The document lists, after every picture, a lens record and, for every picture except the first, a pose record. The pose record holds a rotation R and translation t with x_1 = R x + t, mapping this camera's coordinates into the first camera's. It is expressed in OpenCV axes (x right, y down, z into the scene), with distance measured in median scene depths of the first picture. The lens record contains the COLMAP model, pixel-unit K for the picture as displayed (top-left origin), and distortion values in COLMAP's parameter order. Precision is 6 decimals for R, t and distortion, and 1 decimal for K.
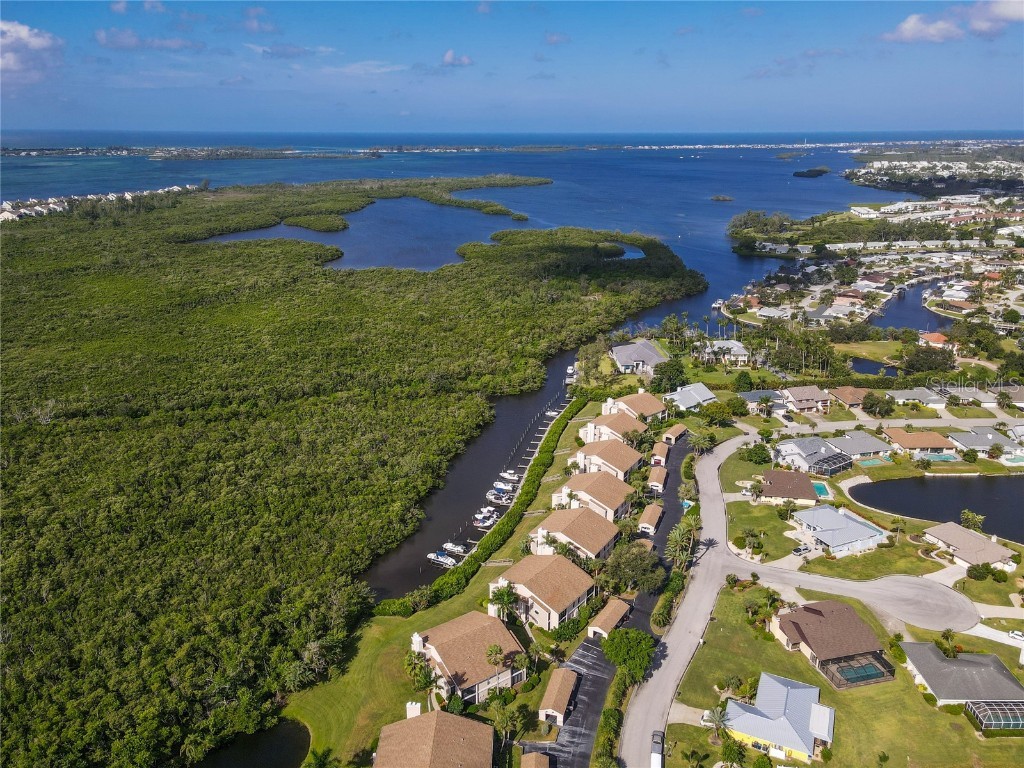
lens RADIAL K [[752.8, 0, 521.0], [0, 752.8, 394.2], [0, 0, 1]] dist [0.030170, 0.019528]
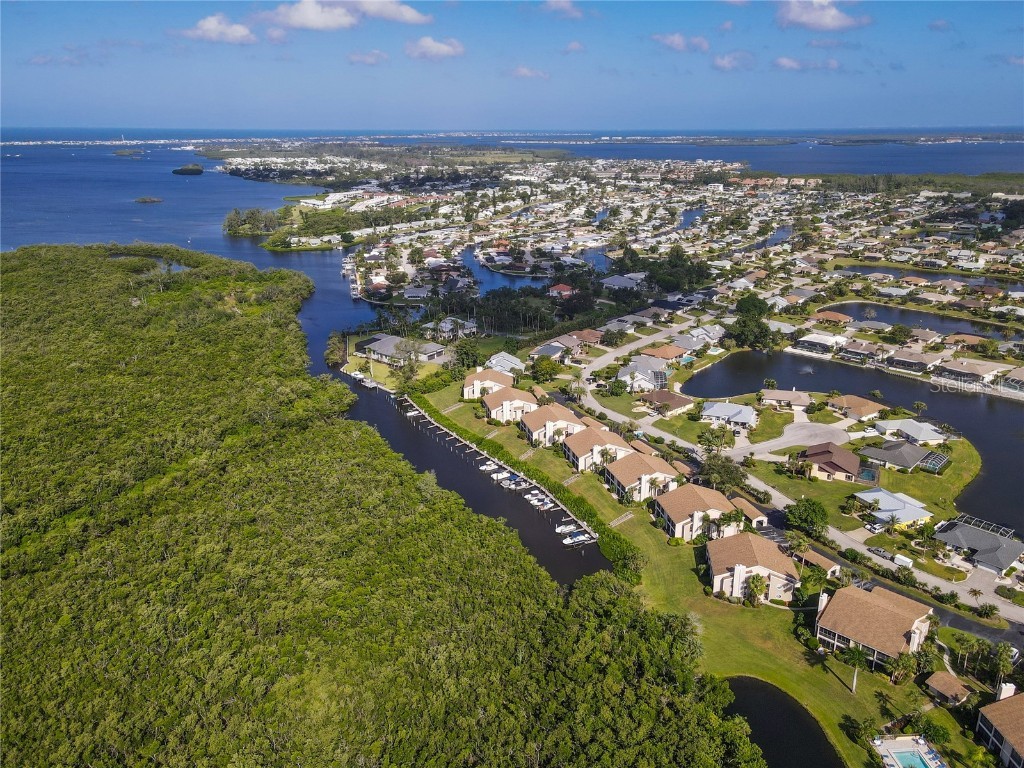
lens RADIAL K [[752.8, 0, 513.6], [0, 752.8, 412.8], [0, 0, 1]] dist [0.030170, 0.019528]
pose [[0.672920, -0.267628, 0.689604, -0.468397], [0.250455, 0.959626, 0.128025, -0.058557], [-0.696025, 0.086564, 0.712780, 0.170833]]
